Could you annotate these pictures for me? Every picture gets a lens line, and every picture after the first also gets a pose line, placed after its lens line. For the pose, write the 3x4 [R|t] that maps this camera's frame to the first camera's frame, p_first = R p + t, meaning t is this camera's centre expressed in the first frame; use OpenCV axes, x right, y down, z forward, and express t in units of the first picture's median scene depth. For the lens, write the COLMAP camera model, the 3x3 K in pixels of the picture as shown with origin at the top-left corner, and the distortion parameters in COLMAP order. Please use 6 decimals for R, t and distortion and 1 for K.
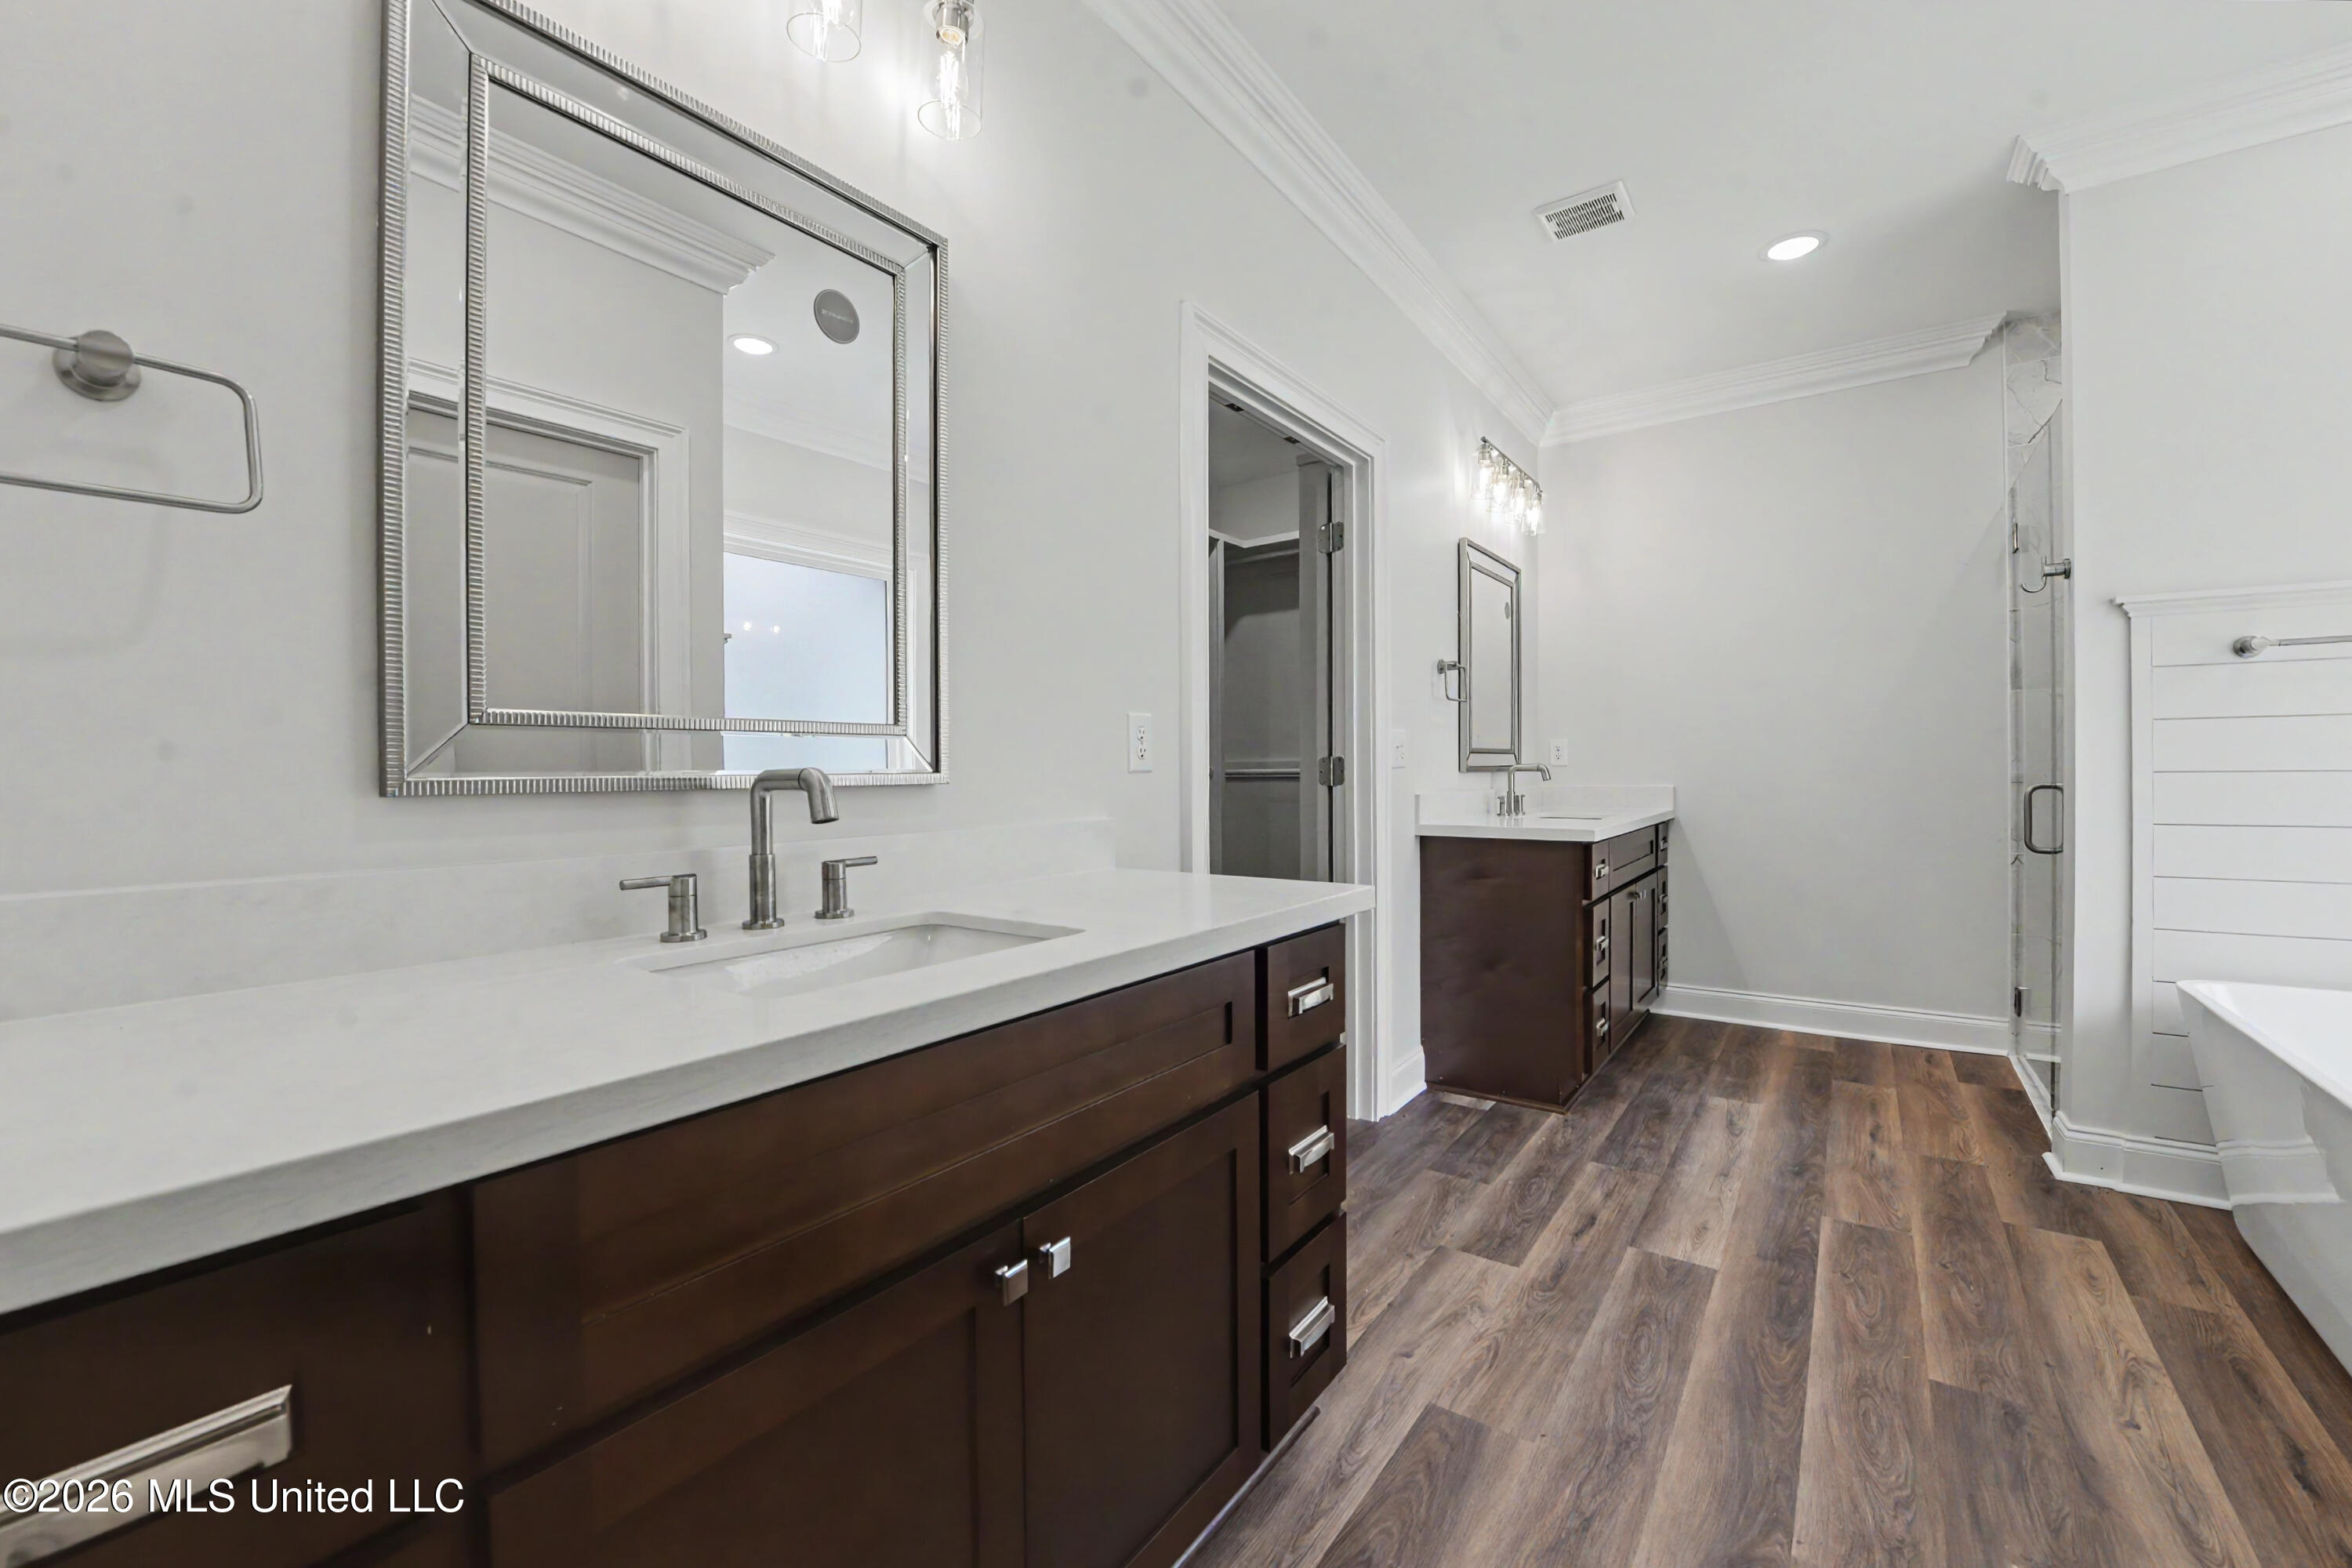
lens RADIAL K [[960.2, 0, 1168.7], [0, 960.2, 768.5], [0, 0, 1]] dist [-0.014327, -0.000049]
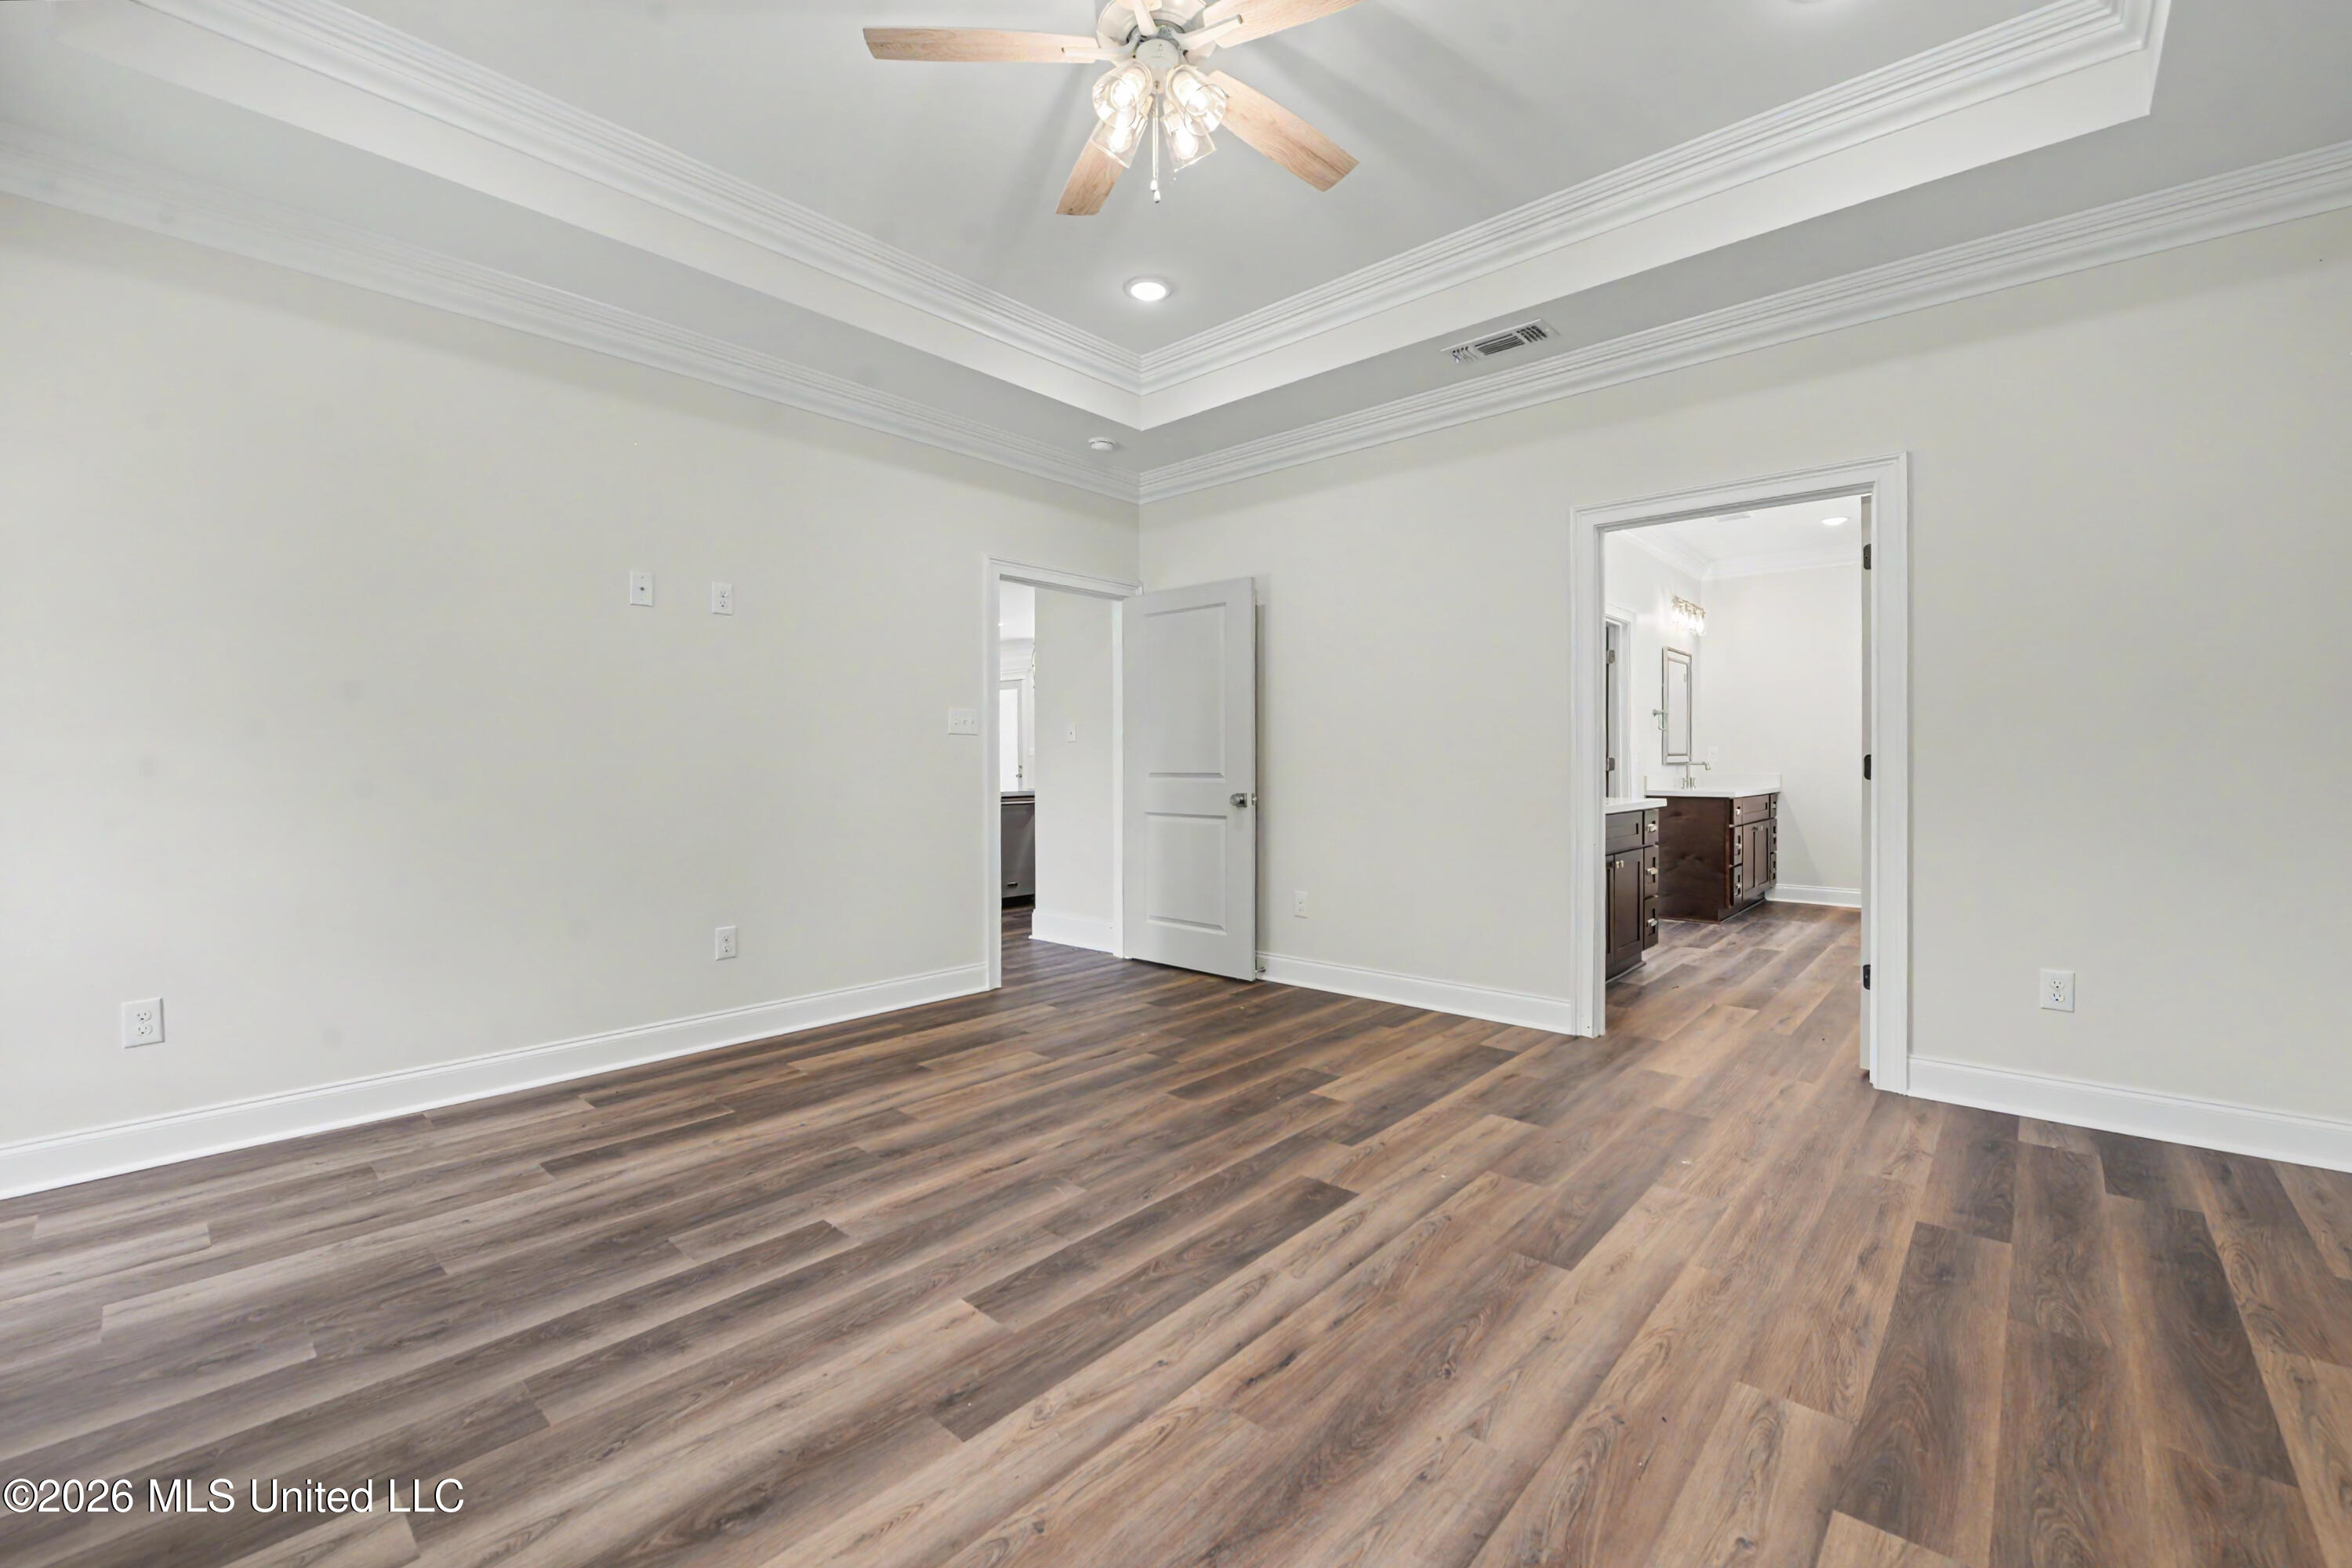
lens RADIAL K [[960.2, 0, 1168.7], [0, 960.2, 768.5], [0, 0, 1]] dist [-0.014327, -0.000049]
pose [[0.993935, 0.002559, -0.109937, -0.446785], [-0.002292, 0.999994, 0.002563, 0.007152], [0.109943, -0.002296, 0.993935, -0.972947]]
